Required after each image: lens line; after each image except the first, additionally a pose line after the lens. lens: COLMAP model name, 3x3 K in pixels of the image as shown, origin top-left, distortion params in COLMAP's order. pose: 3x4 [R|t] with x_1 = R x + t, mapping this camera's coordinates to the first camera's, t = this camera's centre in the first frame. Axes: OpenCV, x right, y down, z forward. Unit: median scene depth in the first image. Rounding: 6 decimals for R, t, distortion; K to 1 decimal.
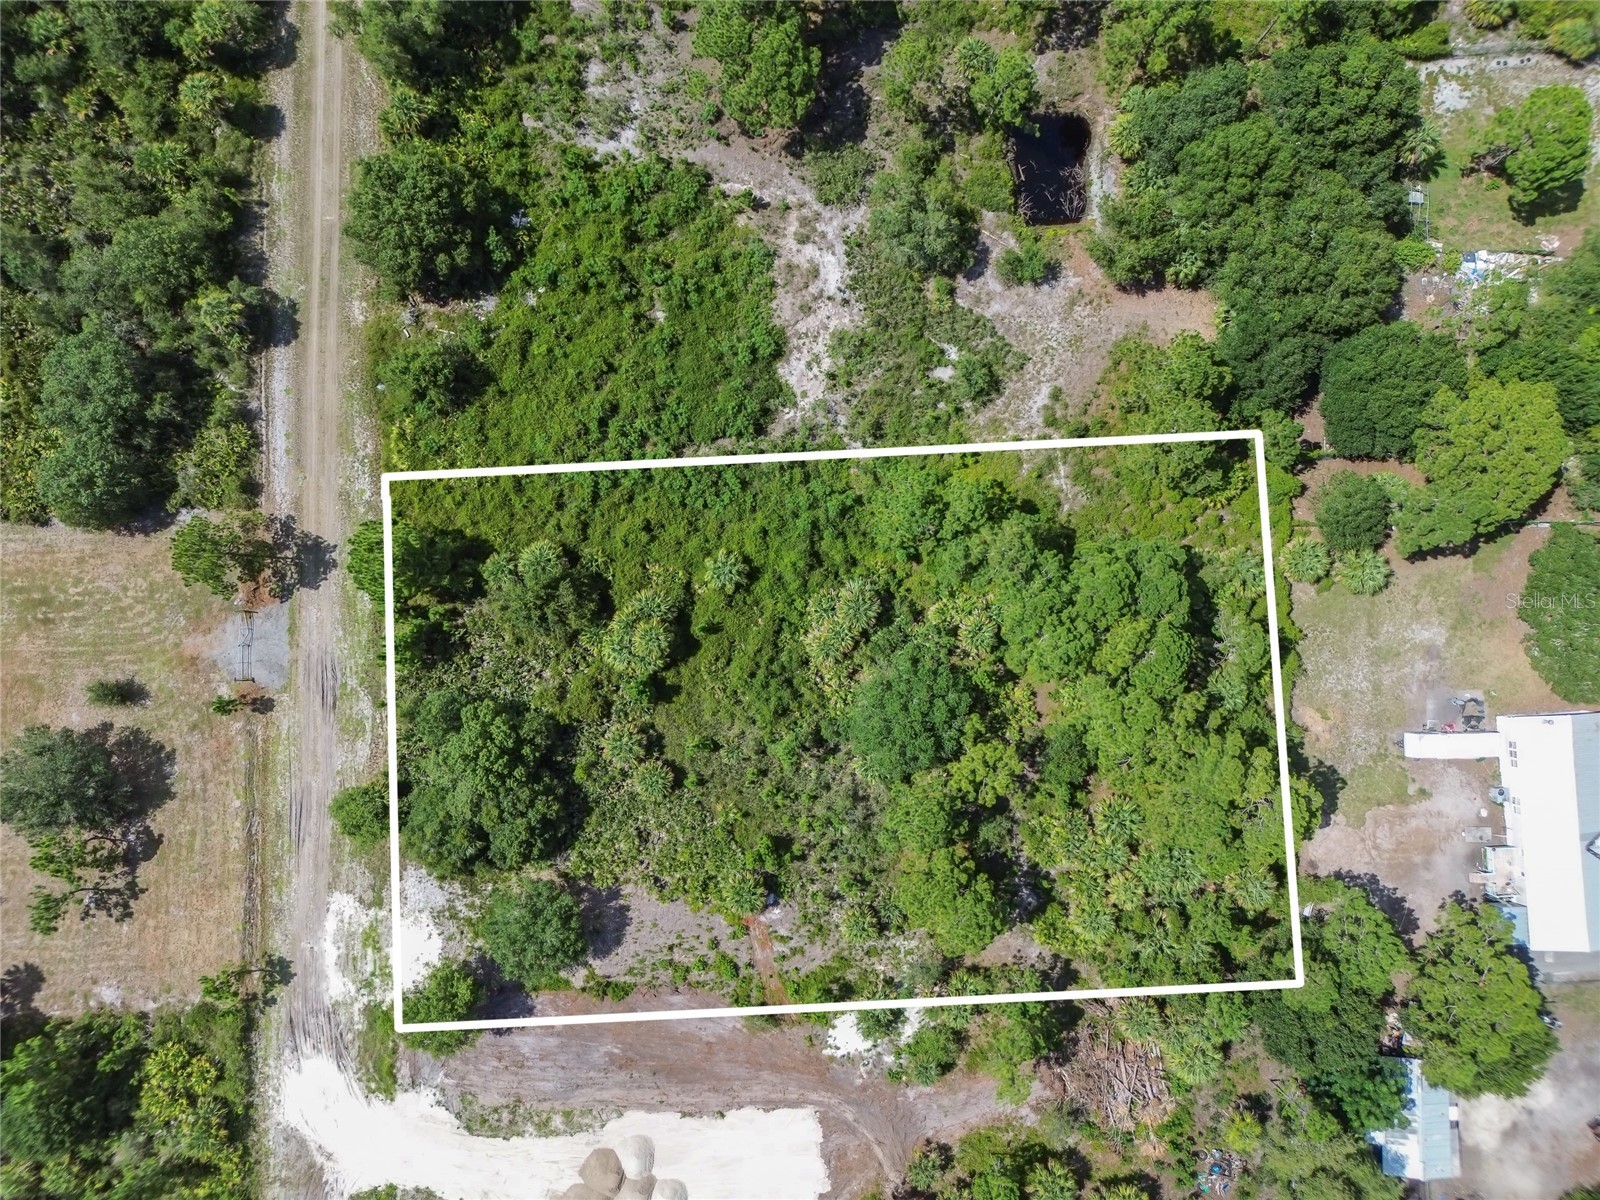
lens RADIAL K [[1124.6, 0, 797.9], [0, 1124.6, 604.3], [0, 0, 1]] dist [0.061851, -0.063775]
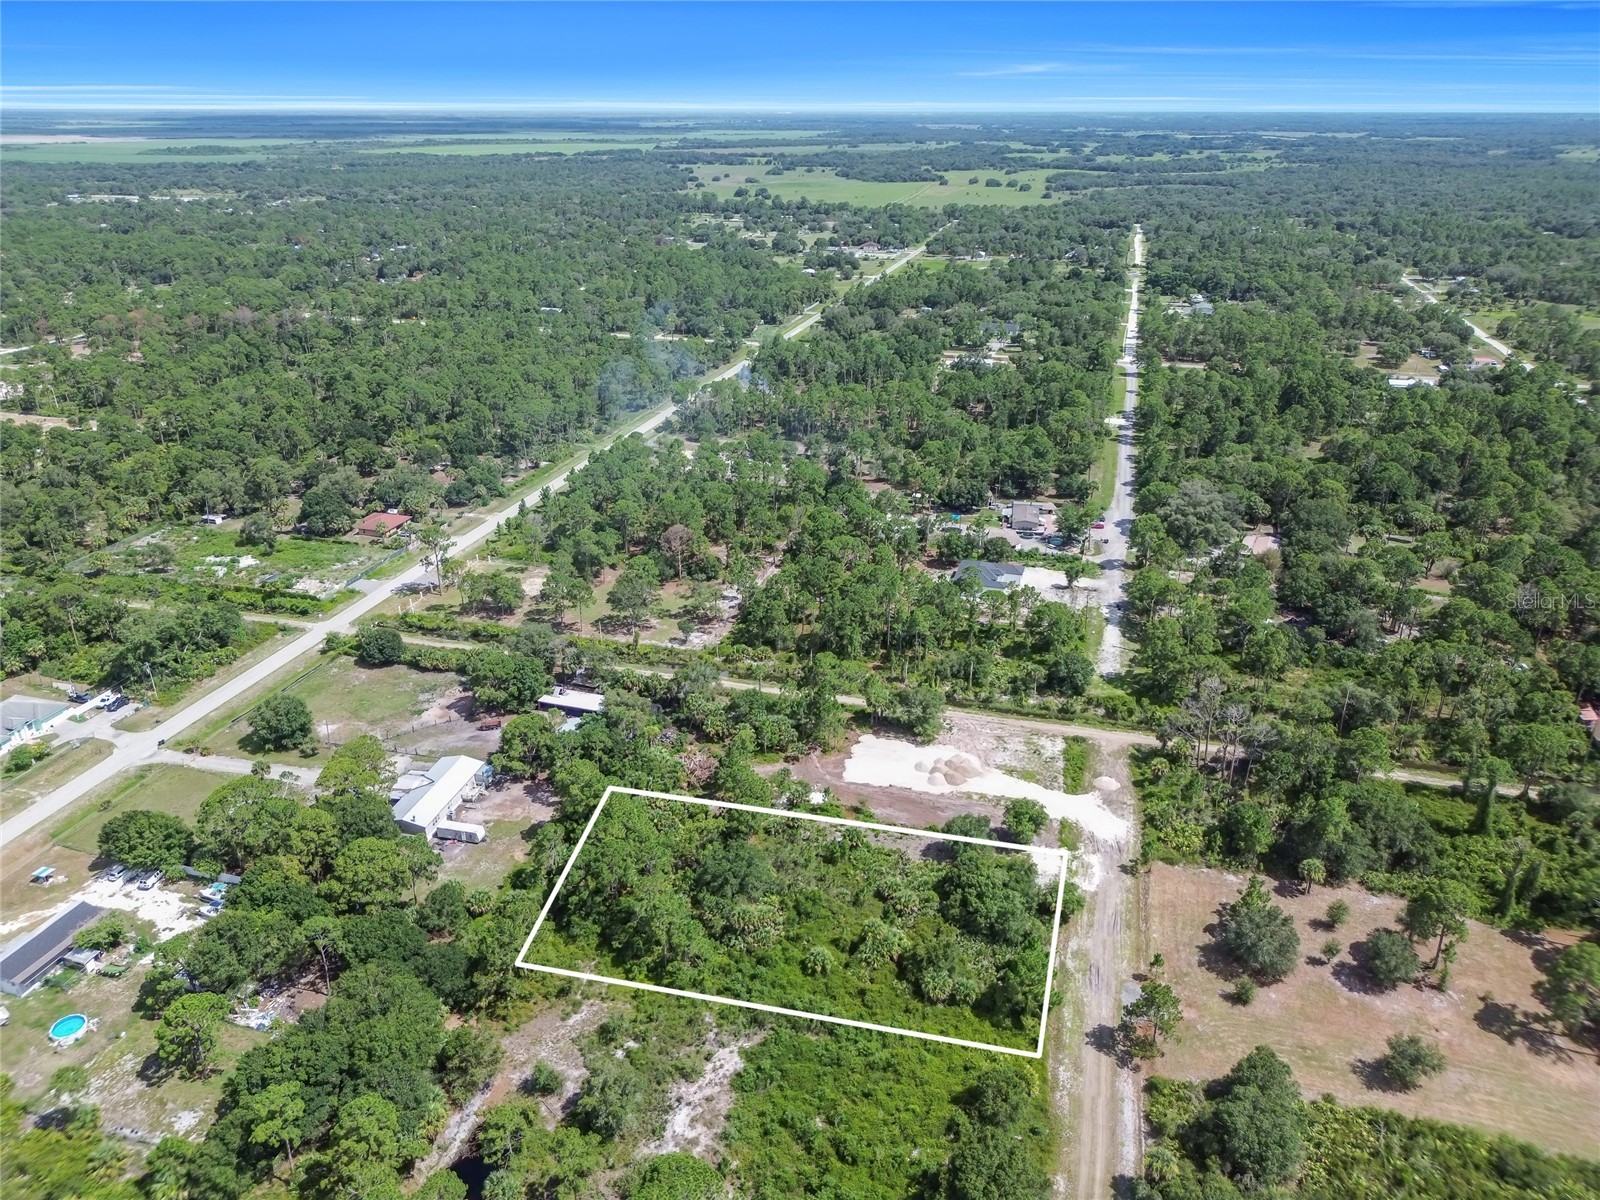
lens RADIAL K [[1124.6, 0, 797.9], [0, 1124.6, 604.3], [0, 0, 1]] dist [0.061851, -0.063775]
pose [[-0.963055, -0.094483, 0.252188, -0.371350], [0.269174, -0.367039, 0.890409, -1.202179], [0.008435, 0.925395, 0.378910, -0.029213]]
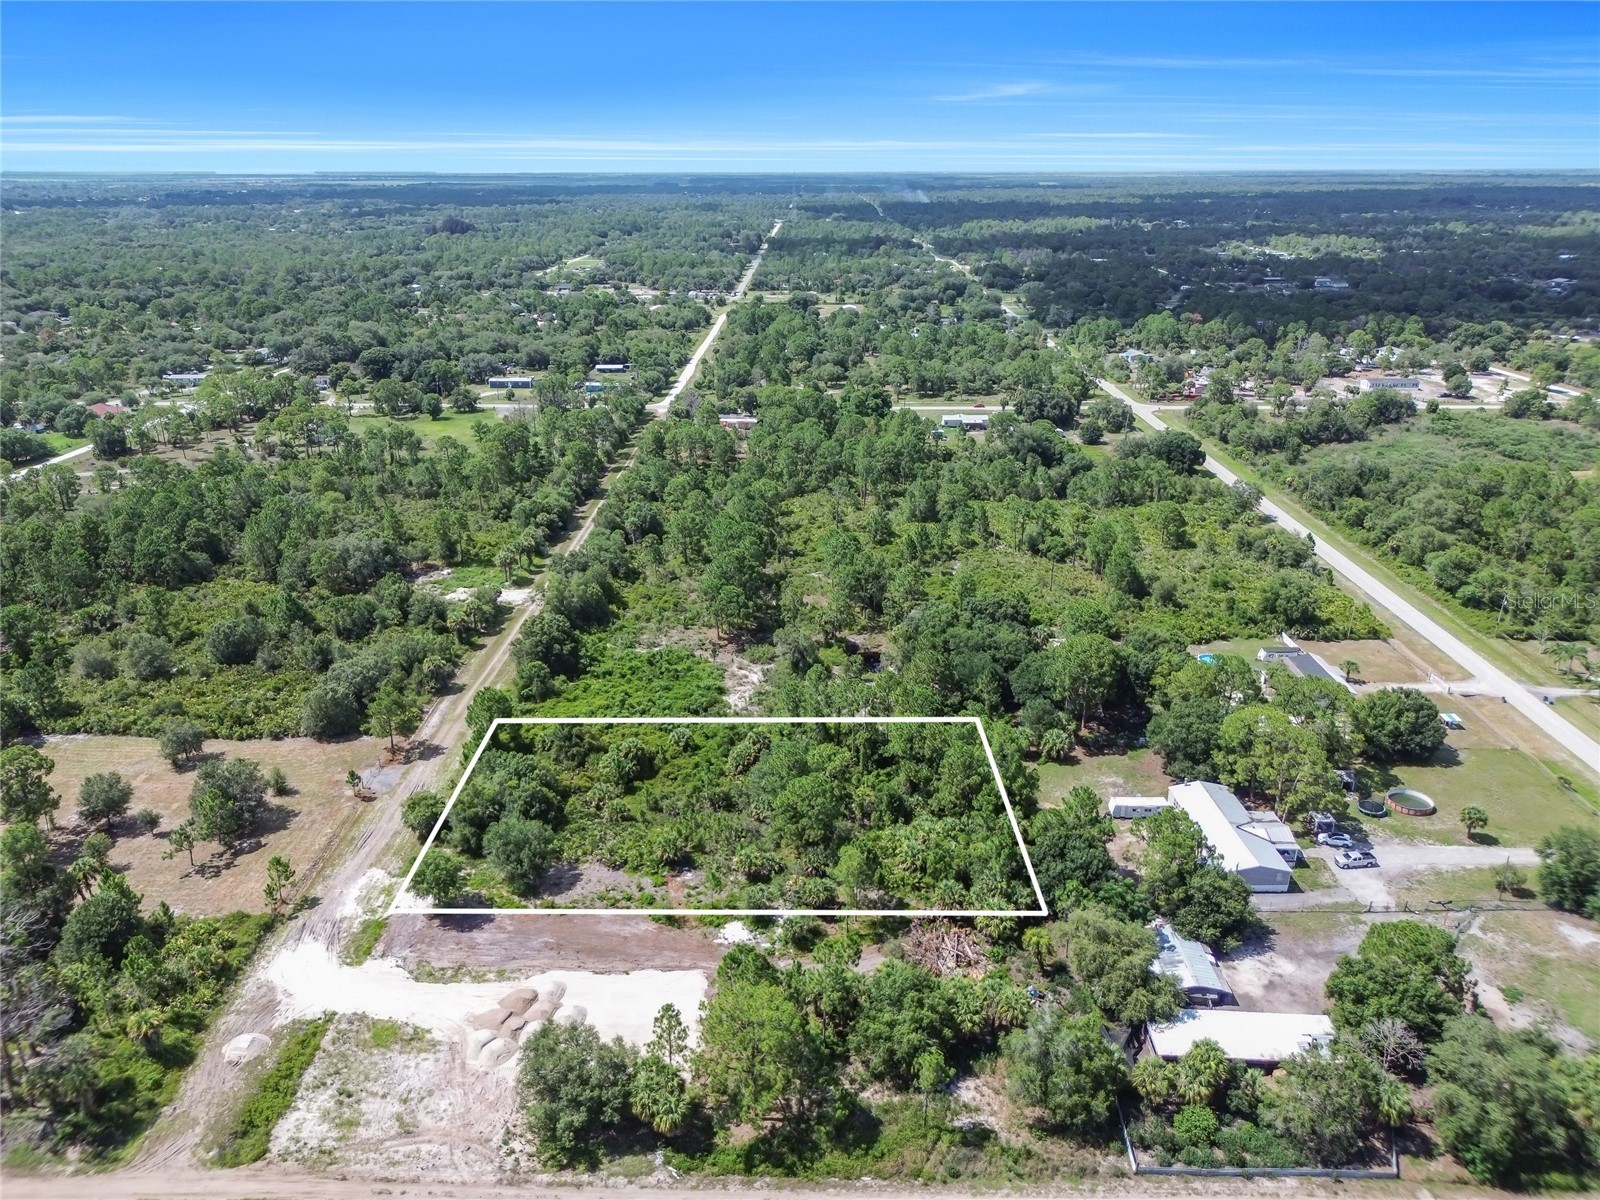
lens RADIAL K [[1124.6, 0, 797.9], [0, 1124.6, 604.3], [0, 0, 1]] dist [0.061851, -0.063775]
pose [[0.999730, 0.020598, -0.010761, 0.121168], [-0.017866, 0.385103, -0.922701, 1.408905], [-0.014862, 0.922644, 0.385367, 0.160115]]
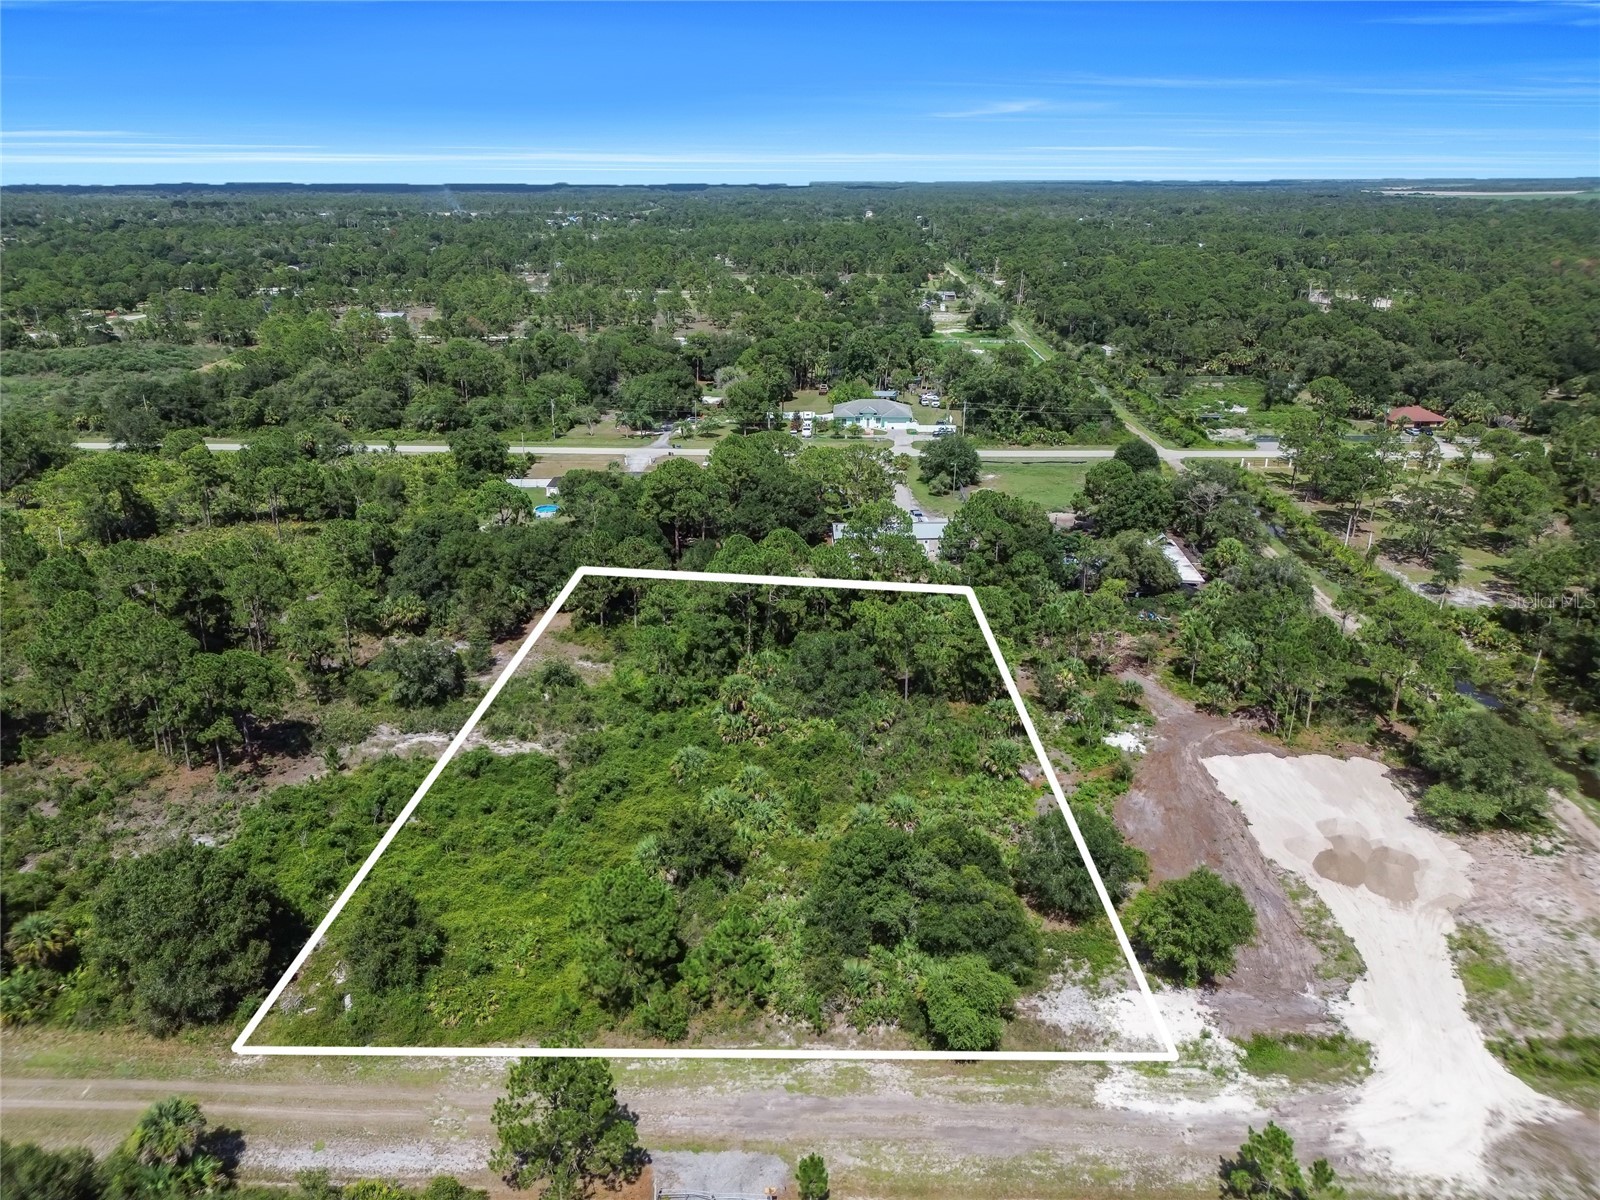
lens RADIAL K [[1124.6, 0, 797.9], [0, 1124.6, 604.3], [0, 0, 1]] dist [0.061851, -0.063775]
pose [[0.033714, -0.338176, 0.940479, -0.948081], [0.999154, 0.033587, -0.023741, 0.084808], [-0.023559, 0.940483, 0.339022, 0.505296]]
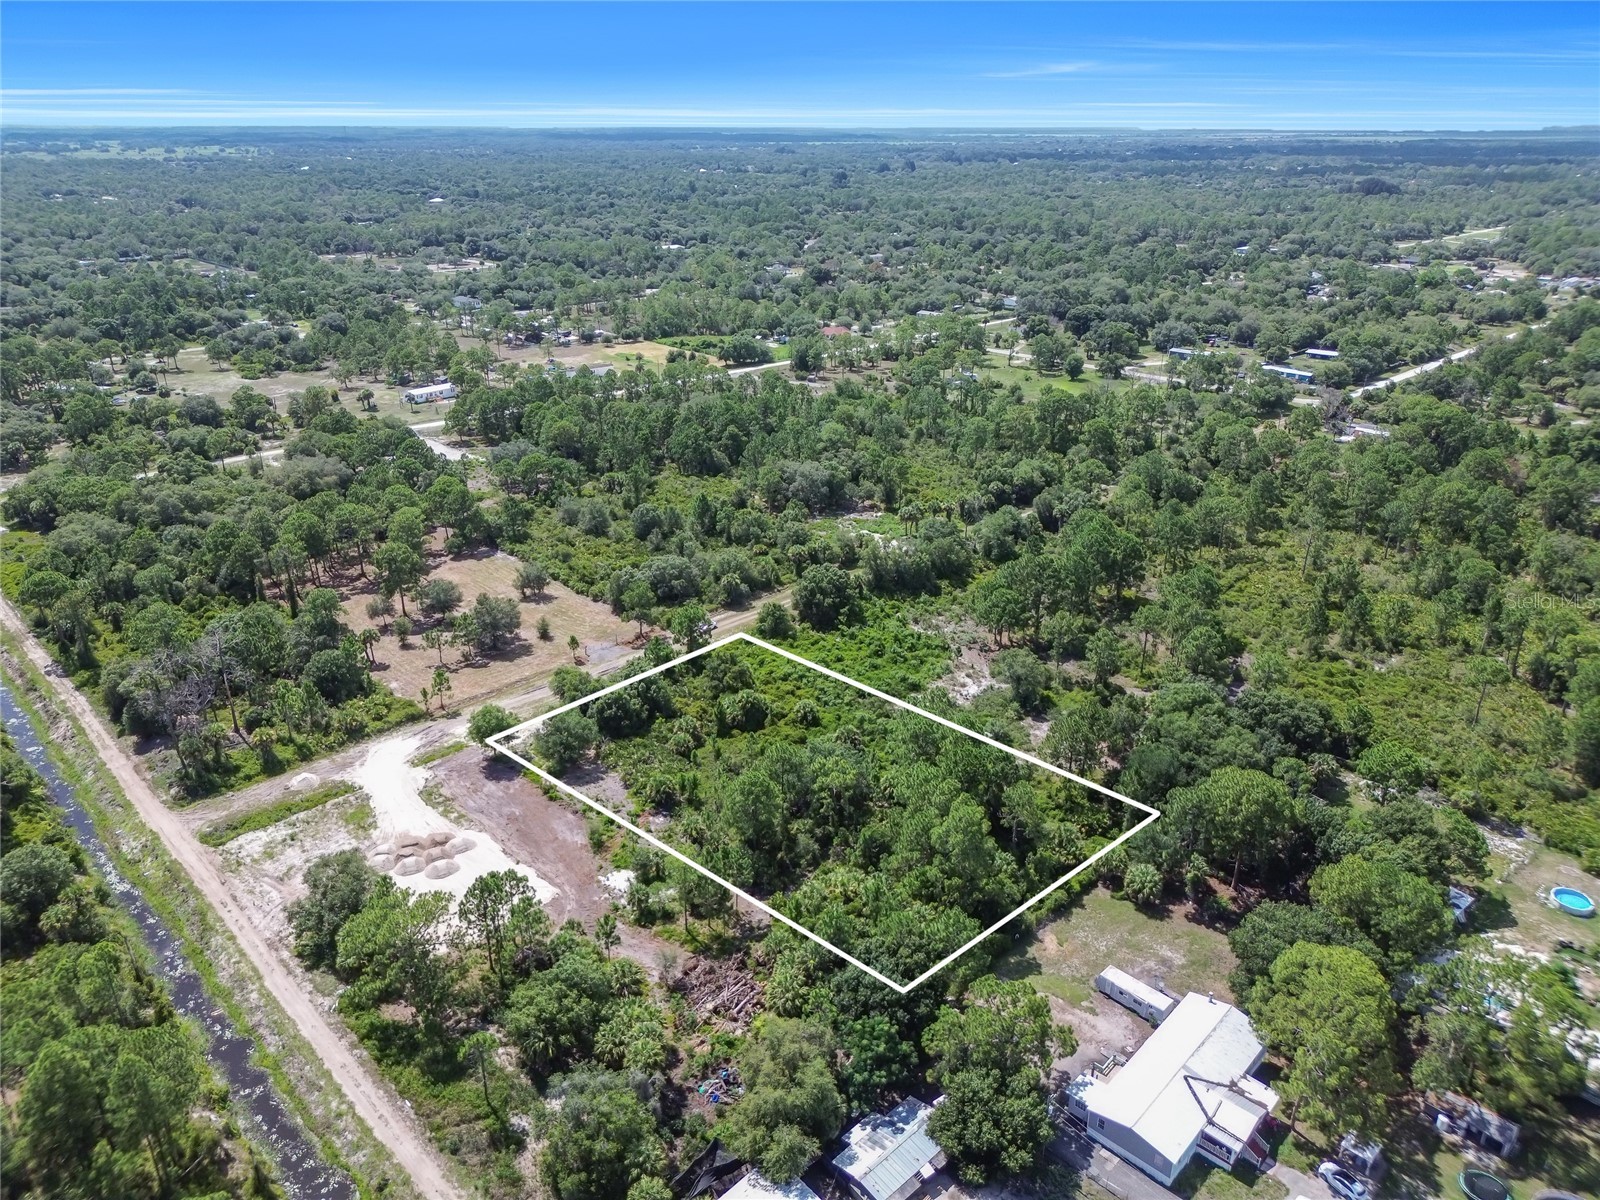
lens RADIAL K [[1125.2, 0, 800.0], [0, 1125.2, 600.0], [0, 0, 1]] dist [0.055702, -0.065408]
pose [[0.688646, 0.298961, -0.660598, 0.962998], [-0.725077, 0.290856, -0.624232, 0.953853], [0.005517, 0.908859, 0.417067, 0.147367]]
